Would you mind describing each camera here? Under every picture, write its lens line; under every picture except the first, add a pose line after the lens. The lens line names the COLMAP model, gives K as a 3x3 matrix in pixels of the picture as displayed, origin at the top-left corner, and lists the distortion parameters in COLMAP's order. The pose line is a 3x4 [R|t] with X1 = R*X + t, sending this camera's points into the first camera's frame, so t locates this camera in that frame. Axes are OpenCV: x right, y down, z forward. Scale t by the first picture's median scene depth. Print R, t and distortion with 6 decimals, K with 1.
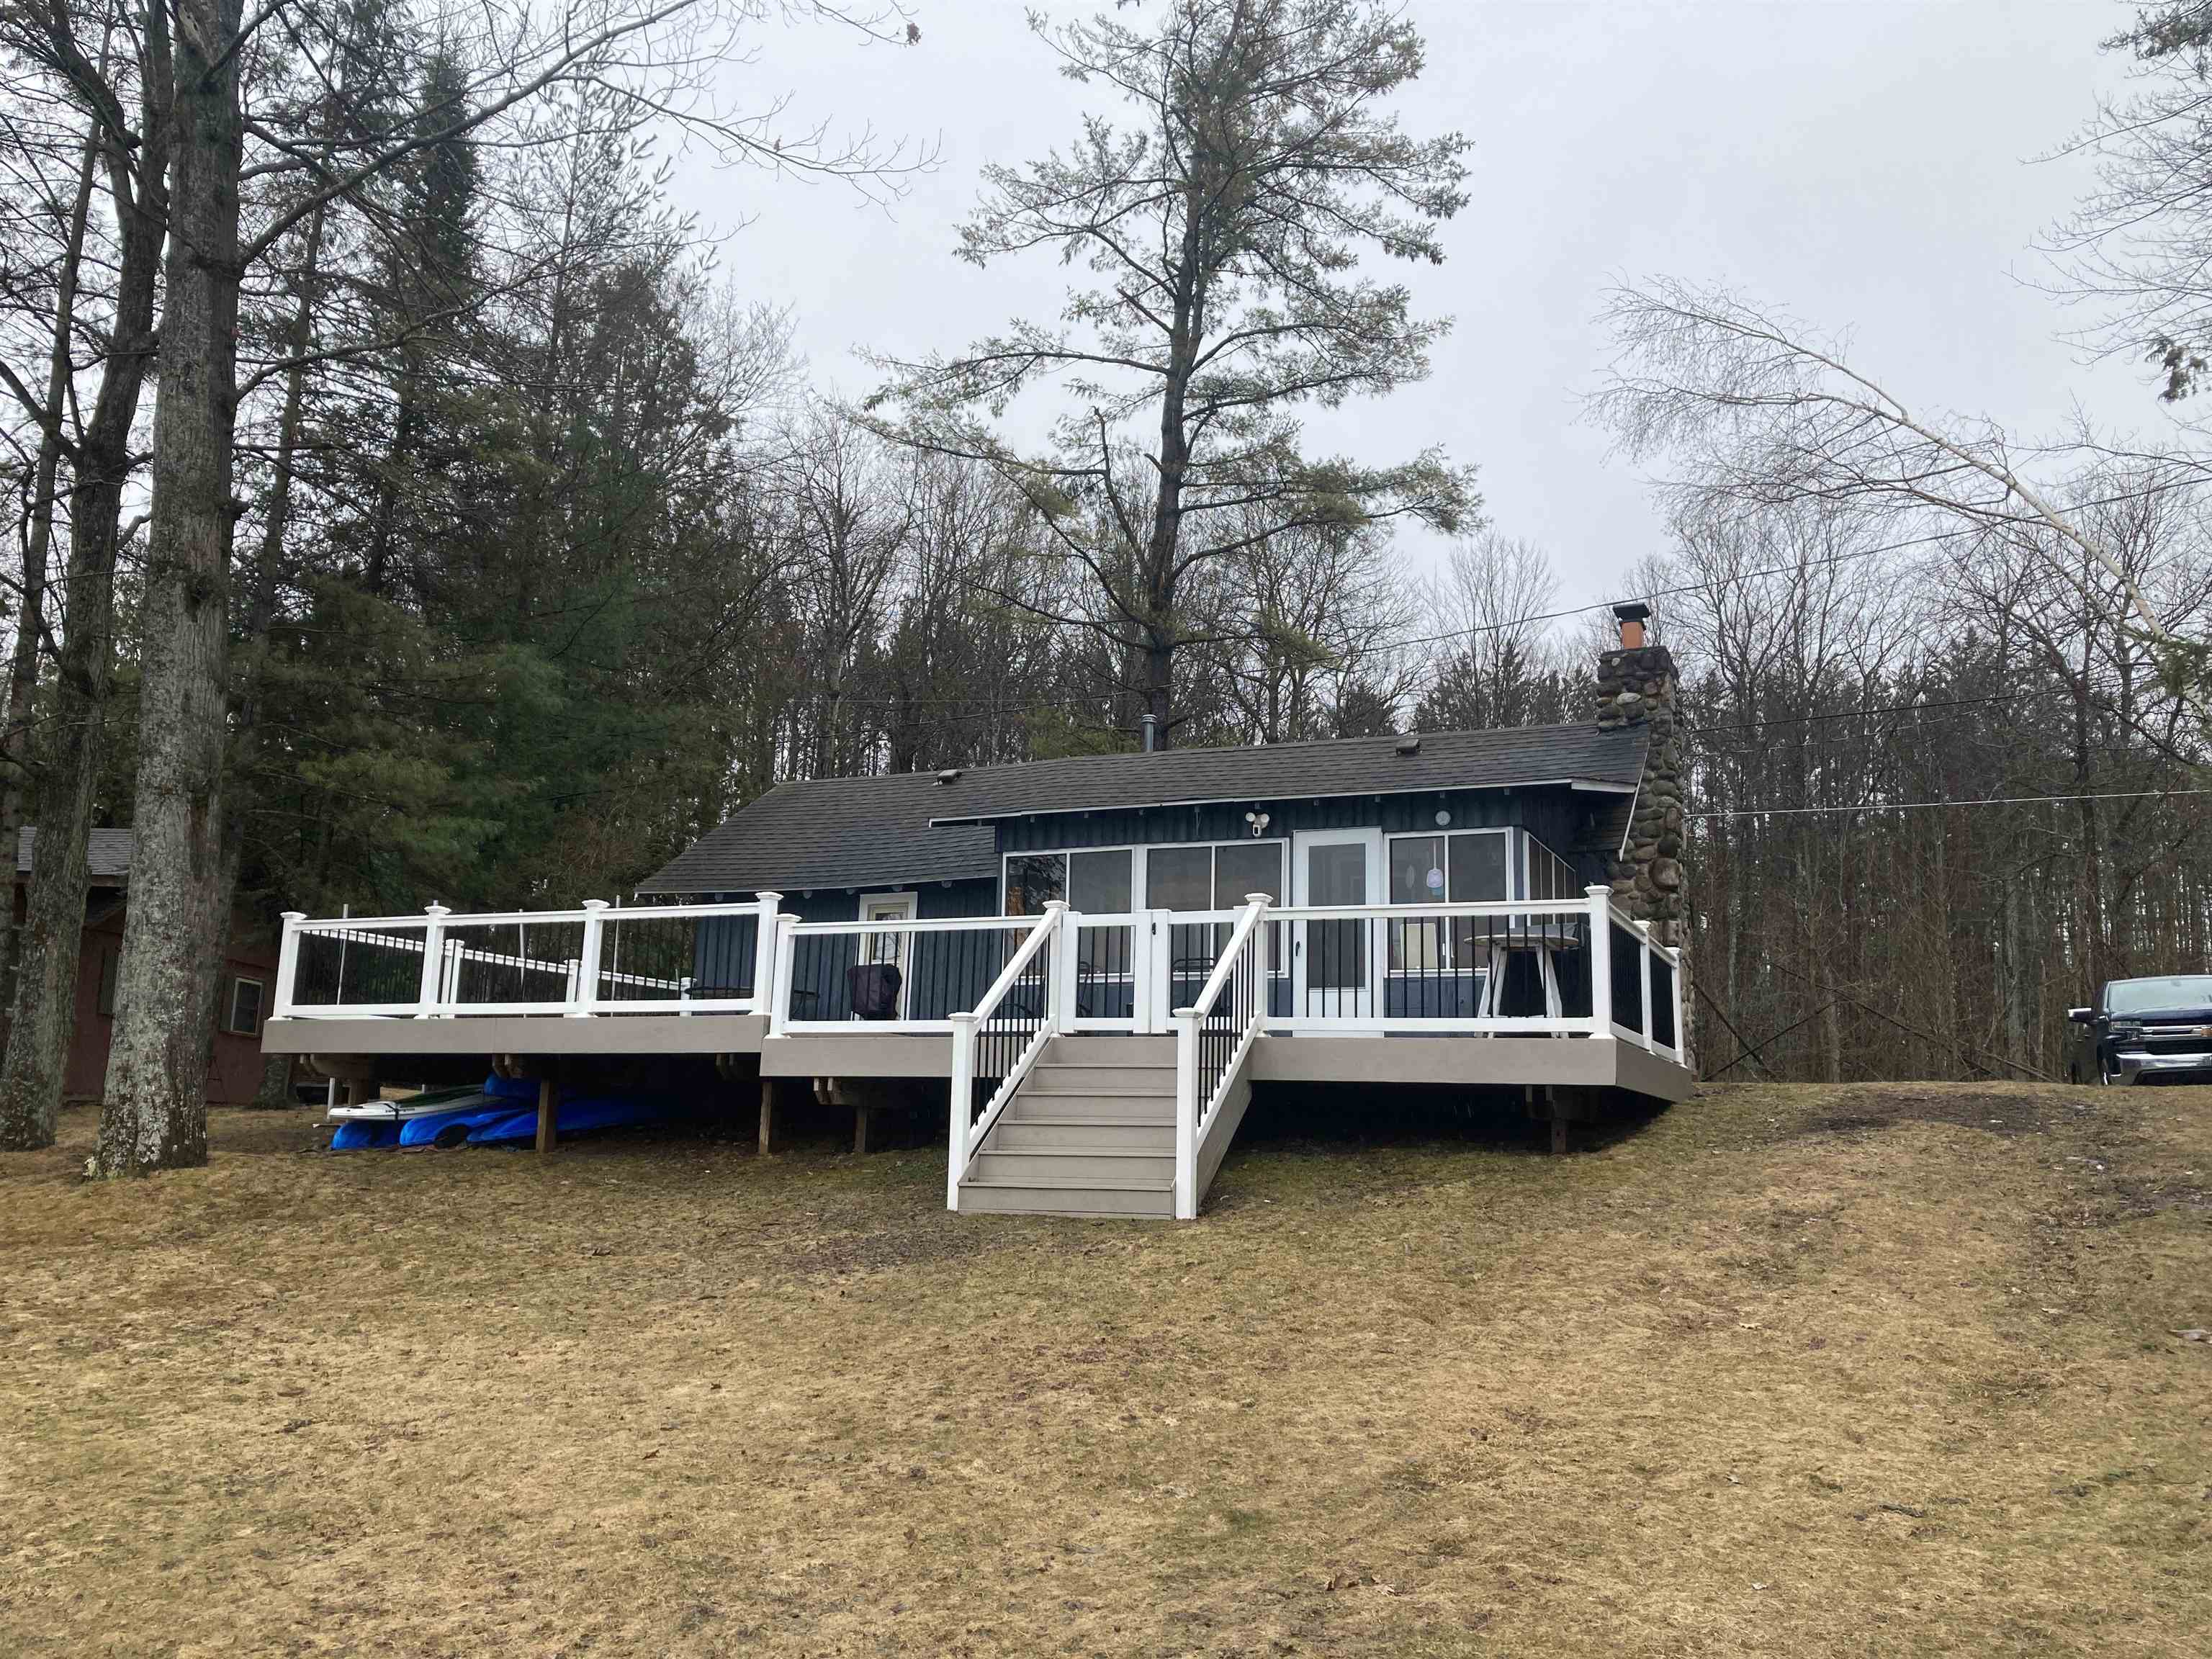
lens RADIAL K [[1784.6, 0, 1135.7], [0, 1784.6, 842.8], [0, 0, 1]] dist [0.209769, -0.572794]
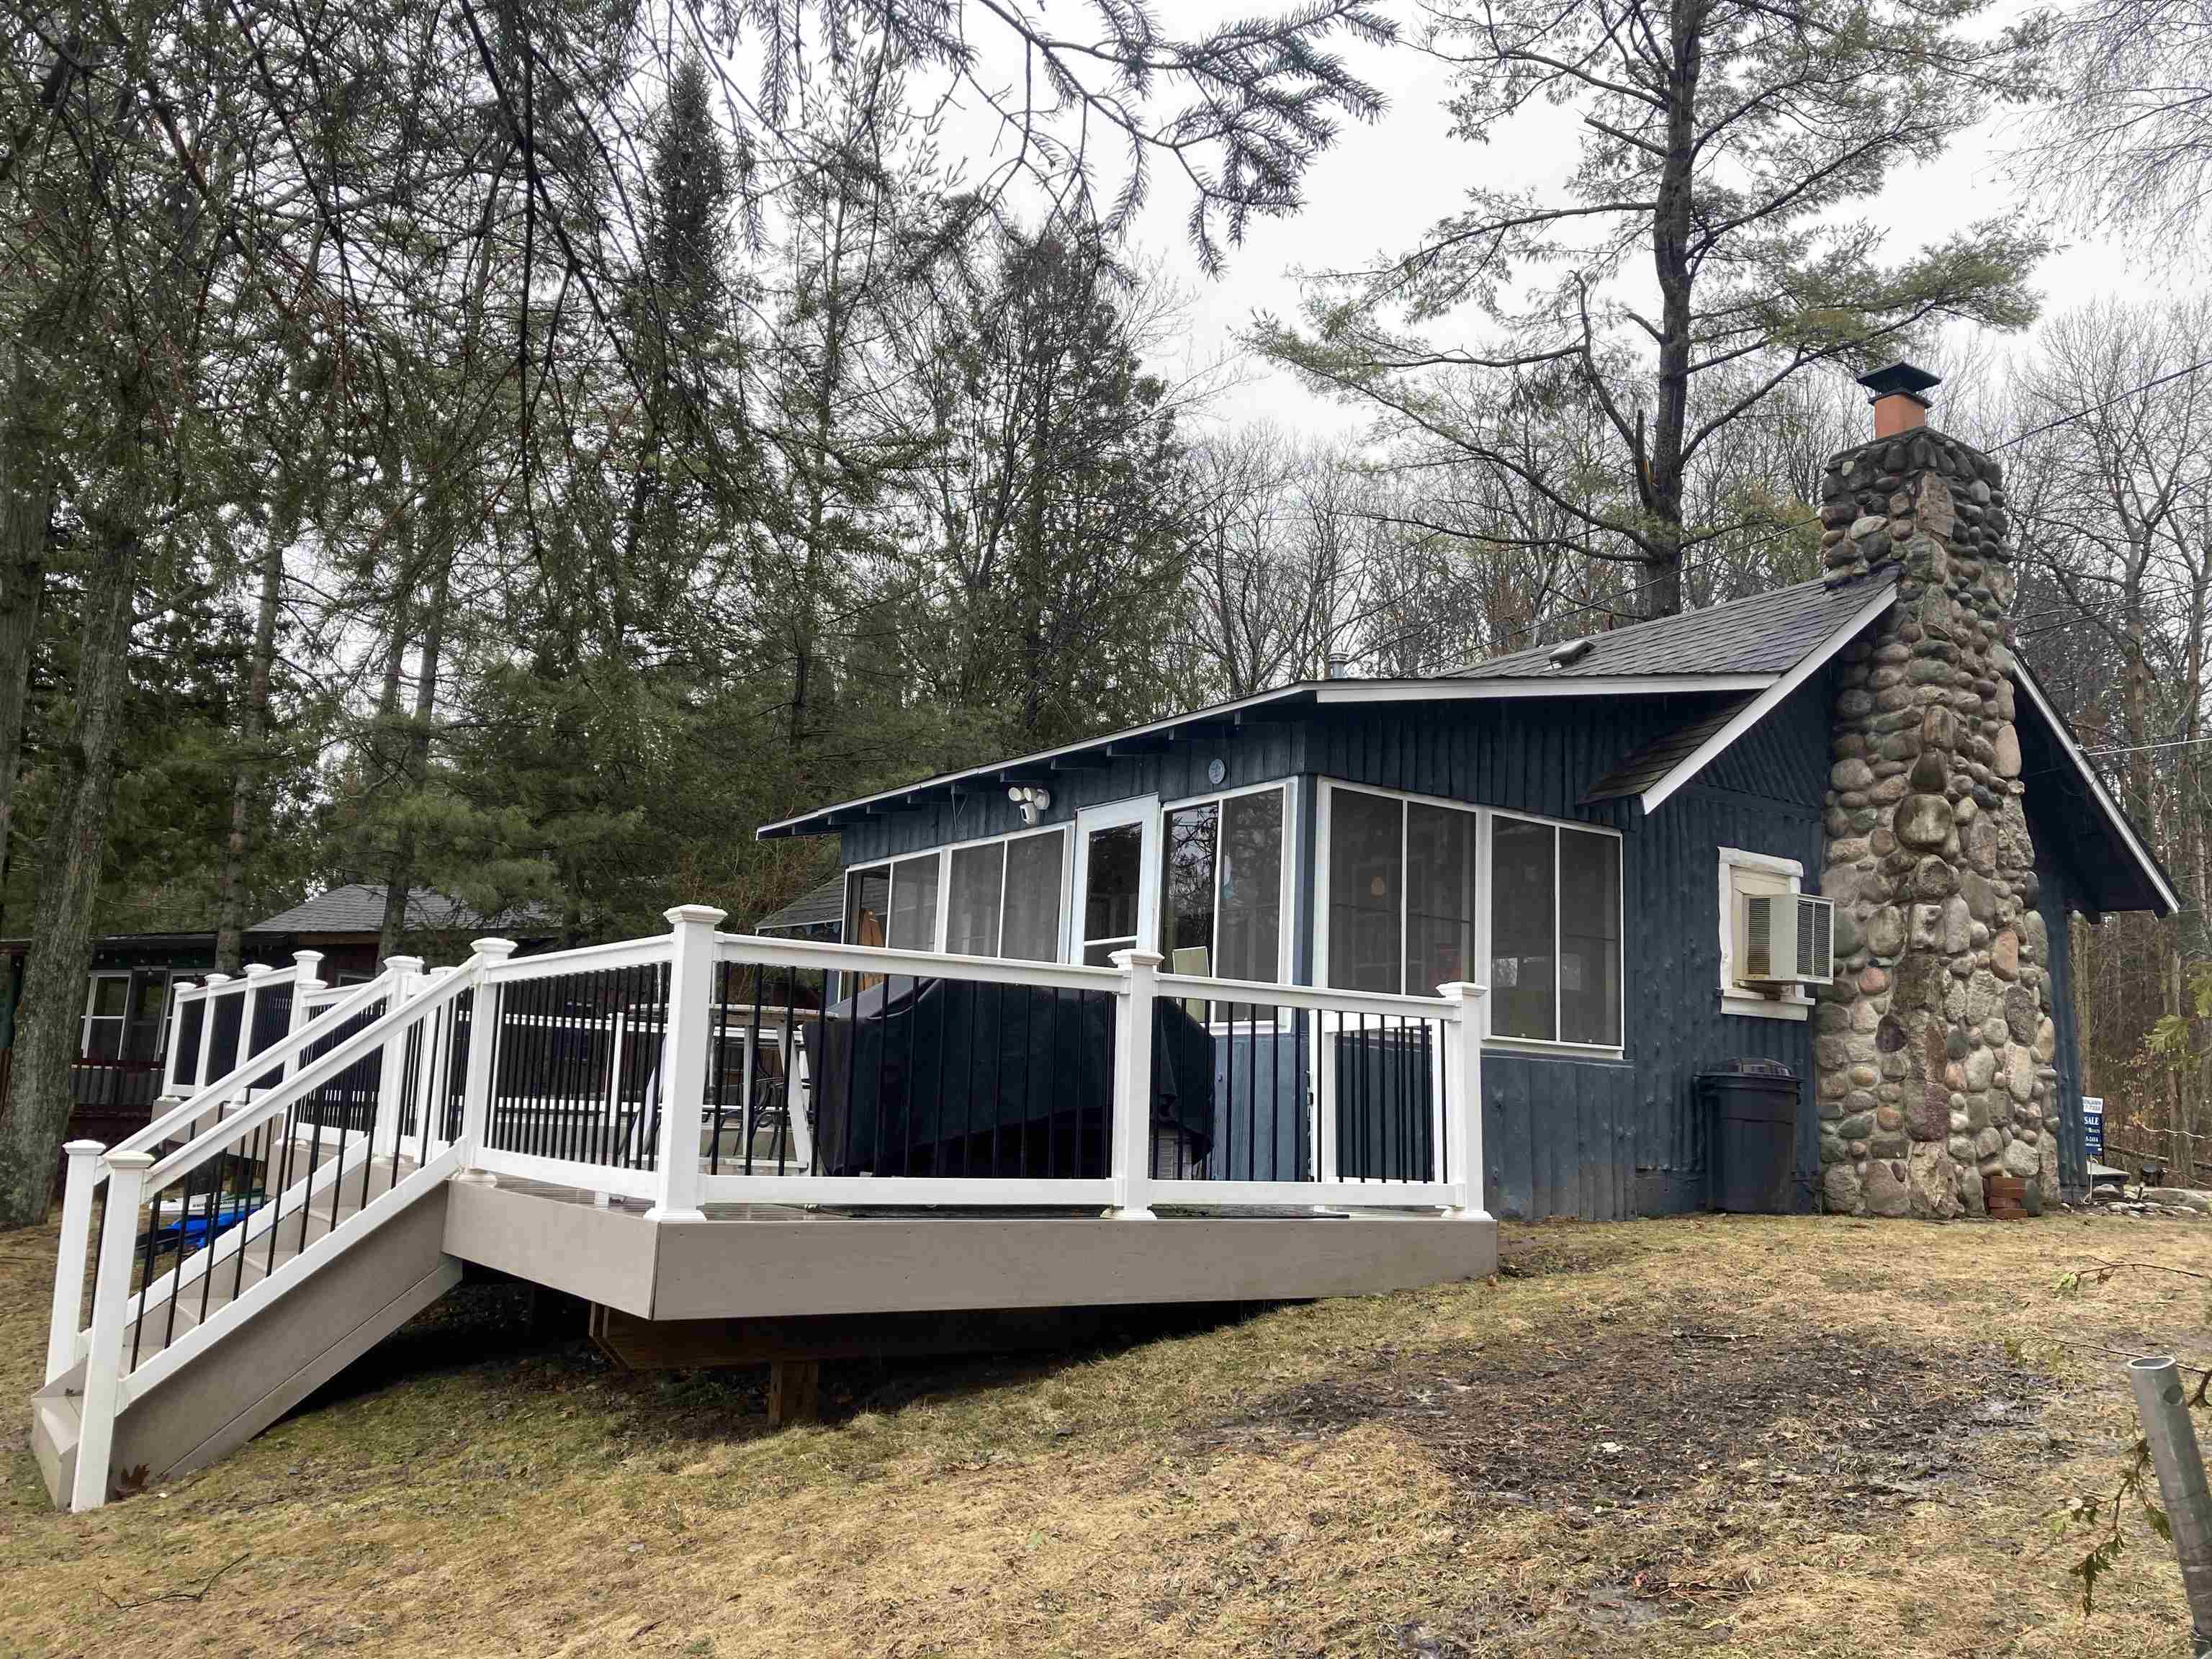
lens RADIAL K [[1784.6, 0, 1135.7], [0, 1784.6, 842.8], [0, 0, 1]] dist [0.209769, -0.572794]
pose [[0.864203, -0.071091, -0.498095, 0.354026], [0.073780, 0.997172, -0.014313, 0.013241], [0.497704, -0.024380, 0.867004, 0.370072]]
